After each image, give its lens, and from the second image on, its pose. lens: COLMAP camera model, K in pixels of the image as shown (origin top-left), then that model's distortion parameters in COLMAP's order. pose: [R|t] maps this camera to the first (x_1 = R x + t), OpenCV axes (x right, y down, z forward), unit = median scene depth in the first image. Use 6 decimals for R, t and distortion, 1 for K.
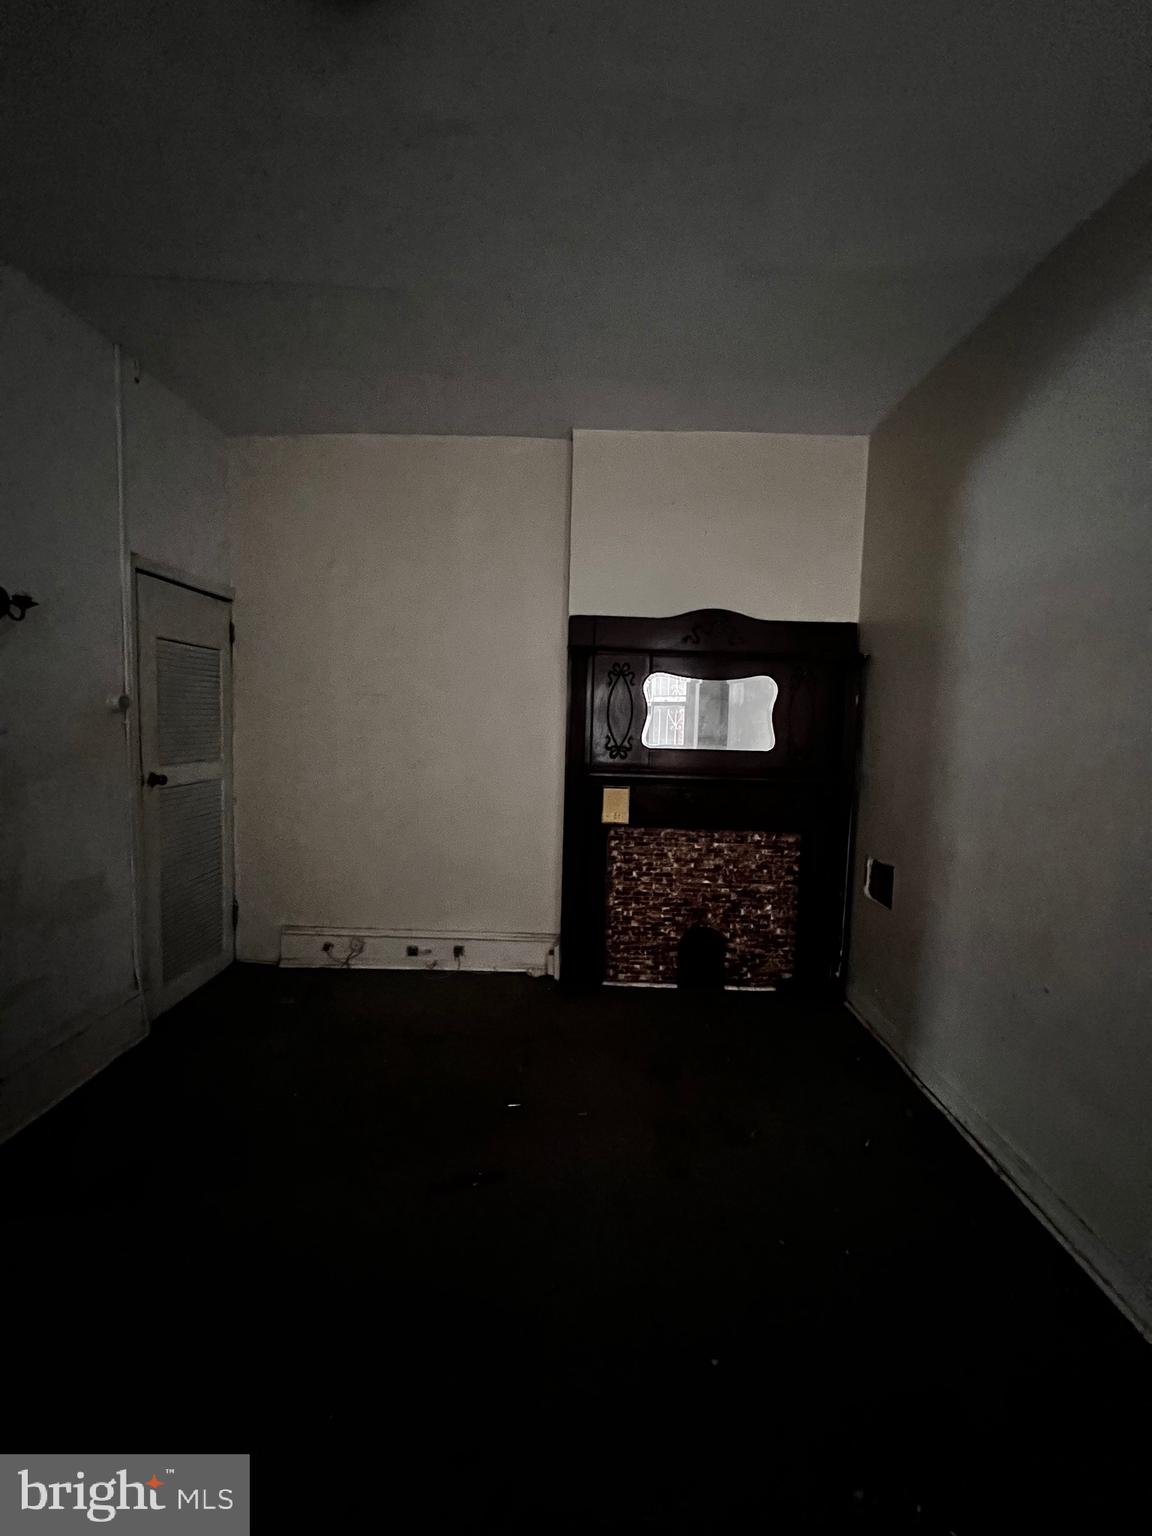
lens RADIAL K [[616.8, 0, 576.7], [0, 616.8, 762.8], [0, 0, 1]] dist [-0.002472, 0.000286]
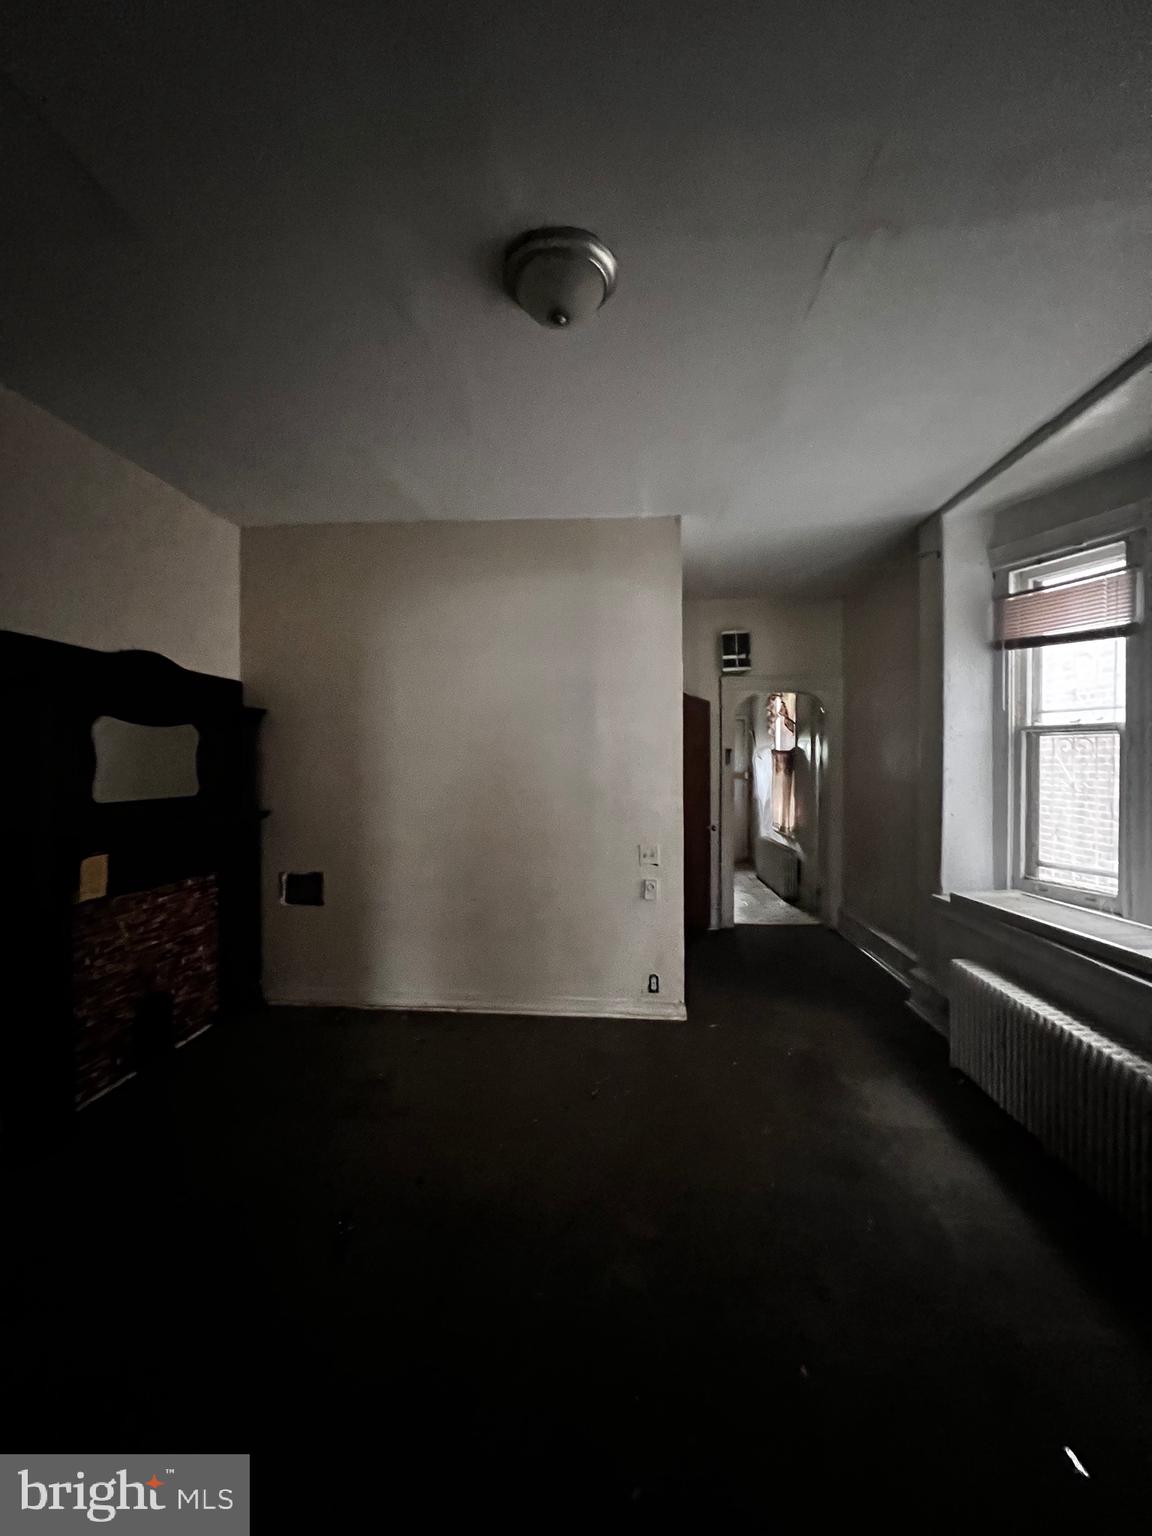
lens RADIAL K [[616.8, 0, 582.7], [0, 616.8, 764.7], [0, 0, 1]] dist [-0.002472, 0.000286]
pose [[0.067187, -0.032627, 0.997207, -0.659880], [0.079115, 0.996492, 0.027273, -0.047194], [-0.994599, 0.077062, 0.069533, 0.276485]]
